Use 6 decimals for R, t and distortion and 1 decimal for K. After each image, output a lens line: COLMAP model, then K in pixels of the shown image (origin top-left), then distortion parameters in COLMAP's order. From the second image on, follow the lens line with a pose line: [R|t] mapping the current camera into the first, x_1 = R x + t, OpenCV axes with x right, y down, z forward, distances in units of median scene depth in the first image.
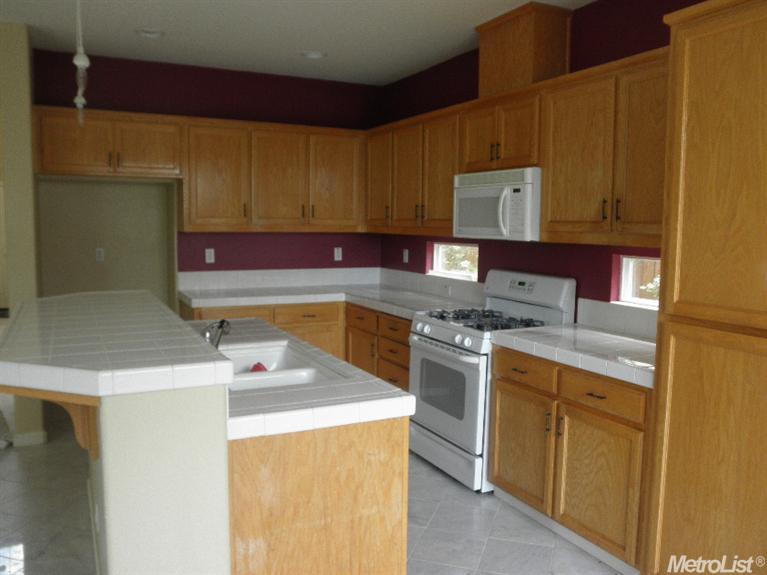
lens RADIAL K [[656.9, 0, 383.5], [0, 656.9, 287.5], [0, 0, 1]] dist [0.003852, 0.004287]
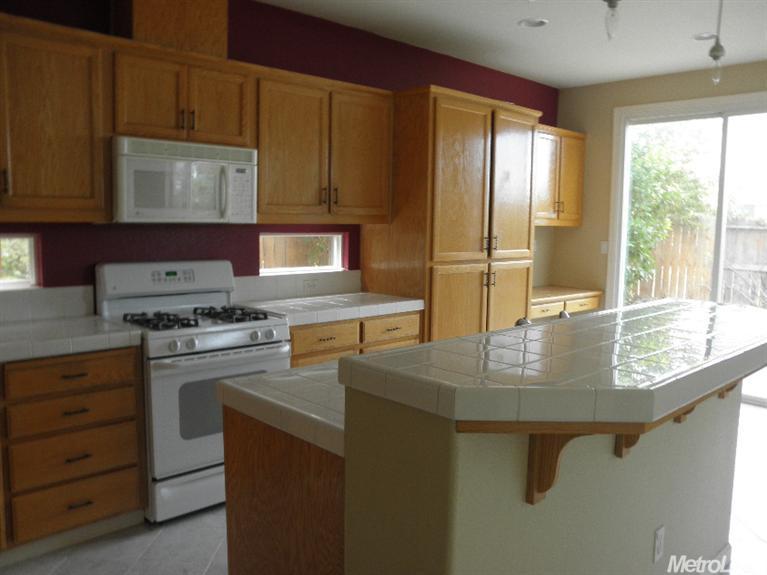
lens RADIAL K [[656.9, 0, 383.5], [0, 656.9, 287.5], [0, 0, 1]] dist [0.003852, 0.004287]
pose [[-0.285092, -0.118332, 0.951168, -0.717749], [0.078948, 0.986079, 0.146338, -0.095117], [-0.955243, 0.116813, -0.271781, 0.990208]]
